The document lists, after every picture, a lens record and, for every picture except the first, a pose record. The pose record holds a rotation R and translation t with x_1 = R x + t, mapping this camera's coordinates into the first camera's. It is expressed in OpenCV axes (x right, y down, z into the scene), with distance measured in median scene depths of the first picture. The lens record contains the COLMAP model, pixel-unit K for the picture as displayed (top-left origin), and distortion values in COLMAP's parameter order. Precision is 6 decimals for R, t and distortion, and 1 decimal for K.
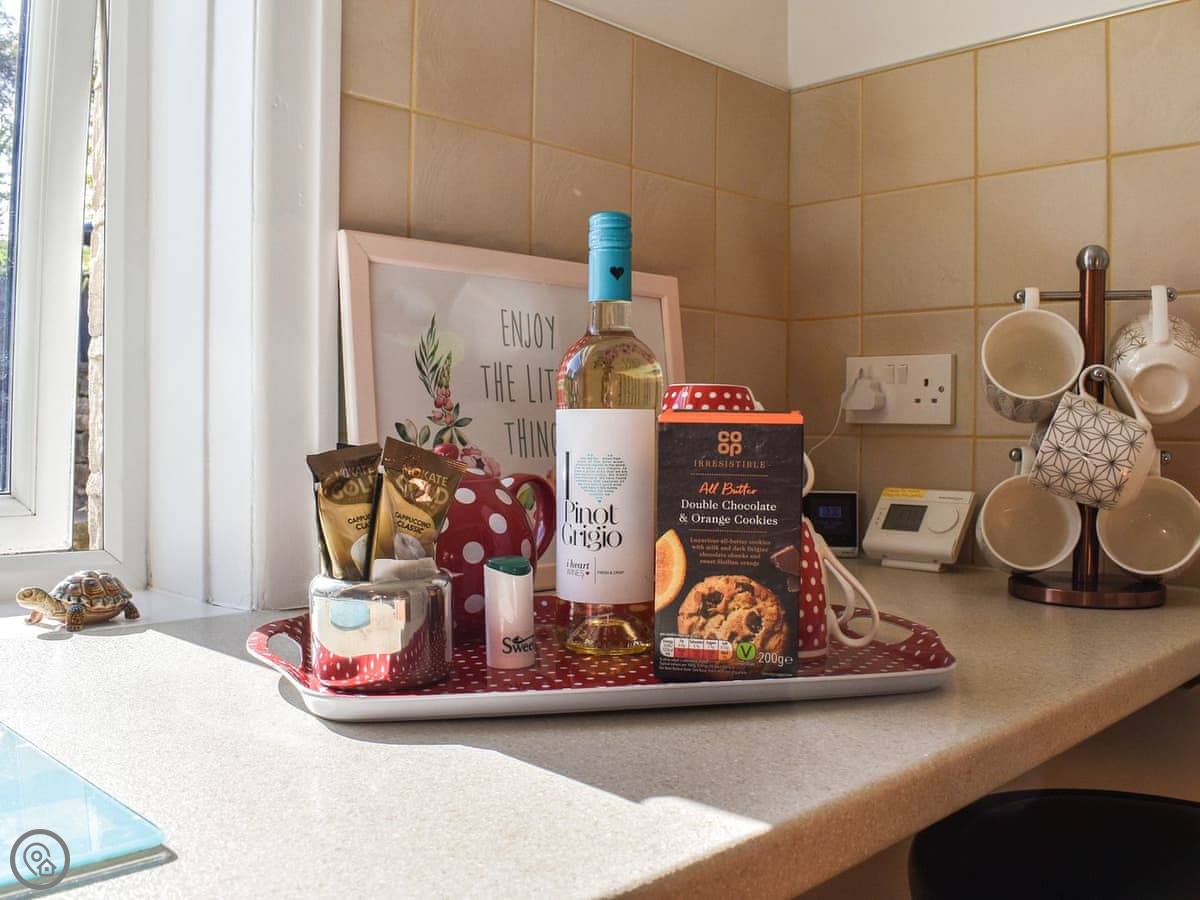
lens RADIAL K [[1065.7, 0, 600.0], [0, 1065.7, 450.0], [0, 0, 1]] dist [-0.100277, 0.021579]
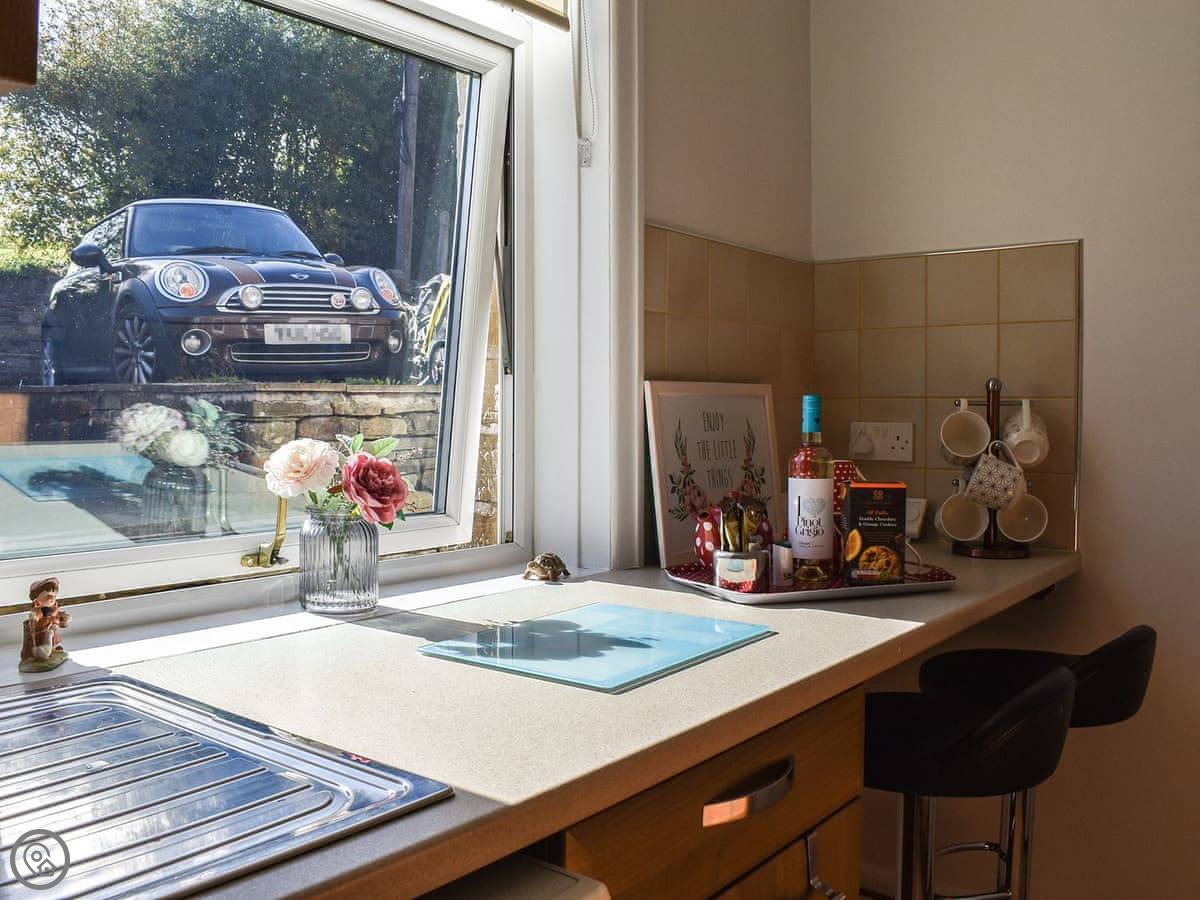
lens RADIAL K [[1049.1, 0, 571.0], [0, 1049.1, 445.5], [0, 0, 1]] dist [-0.089292, -0.001997]
pose [[0.993973, -0.011641, 0.109004, -0.598180], [0.009760, 0.999794, 0.017773, -0.119900], [-0.109188, -0.016602, 0.993882, -0.961045]]
